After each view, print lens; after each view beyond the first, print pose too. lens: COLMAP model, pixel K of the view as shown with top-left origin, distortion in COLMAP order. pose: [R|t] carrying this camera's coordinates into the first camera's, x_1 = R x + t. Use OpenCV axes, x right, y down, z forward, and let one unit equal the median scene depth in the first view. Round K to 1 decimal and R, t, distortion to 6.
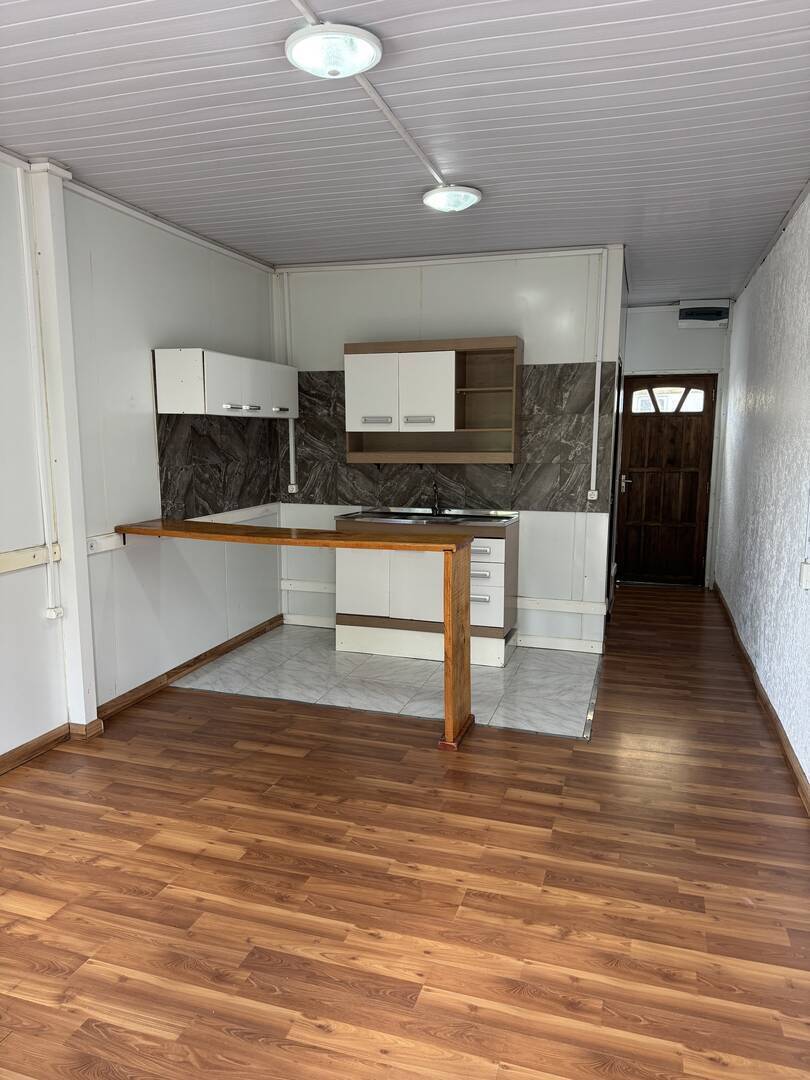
lens RADIAL K [[758.0, 0, 408.6], [0, 758.0, 548.7], [0, 0, 1]] dist [0.033428, -0.031891]
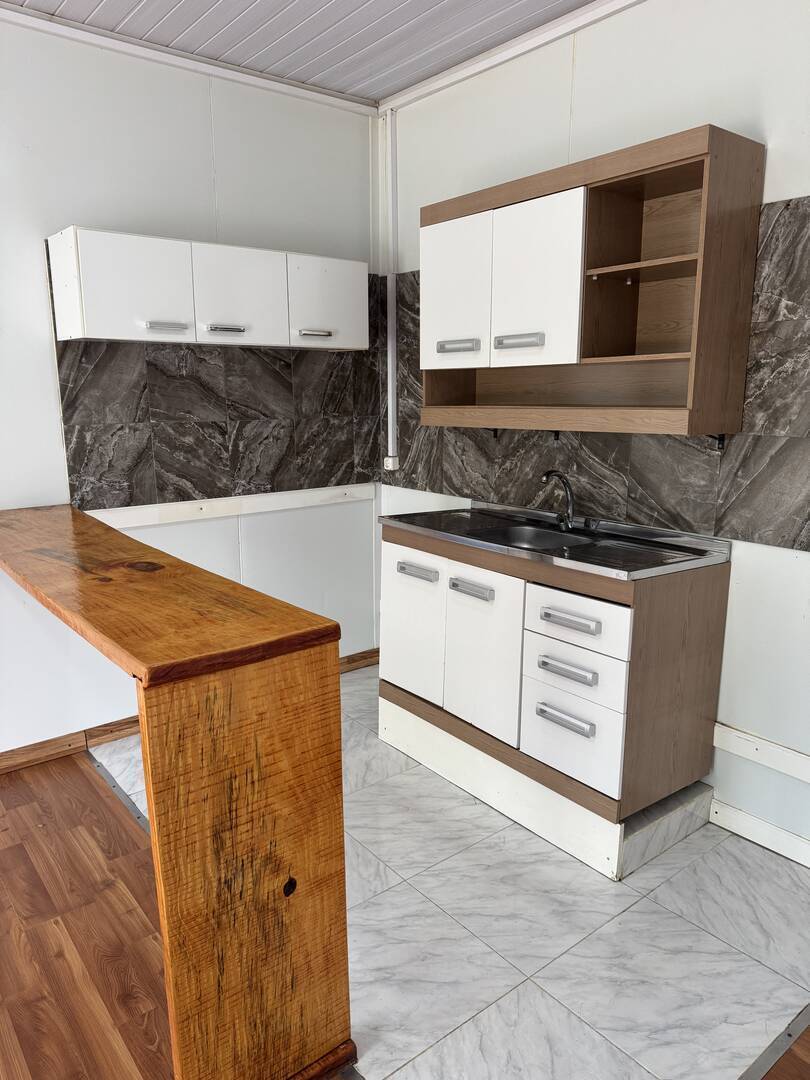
lens RADIAL K [[758.0, 0, 403.6], [0, 758.0, 541.1], [0, 0, 1]] dist [0.033428, -0.031891]
pose [[0.828115, 0.107955, -0.550065, 0.237920], [-0.082685, 0.994071, 0.070614, -0.066330], [0.554427, -0.012994, 0.832131, 0.522665]]
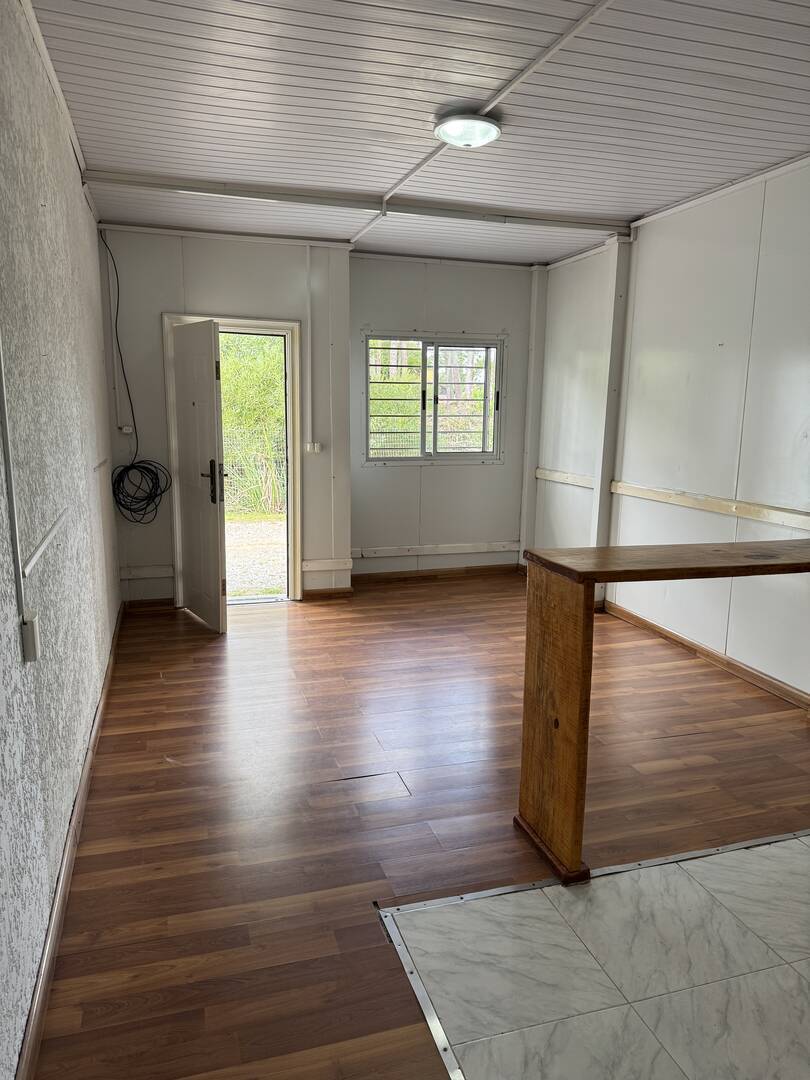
lens RADIAL K [[758.0, 0, 407.3], [0, 758.0, 537.6], [0, 0, 1]] dist [0.033428, -0.031891]
pose [[-0.828587, 0.083106, -0.553658, 0.528857], [-0.096914, 0.952701, 0.288043, -0.227601], [0.551409, 0.292326, -0.781341, 1.528069]]
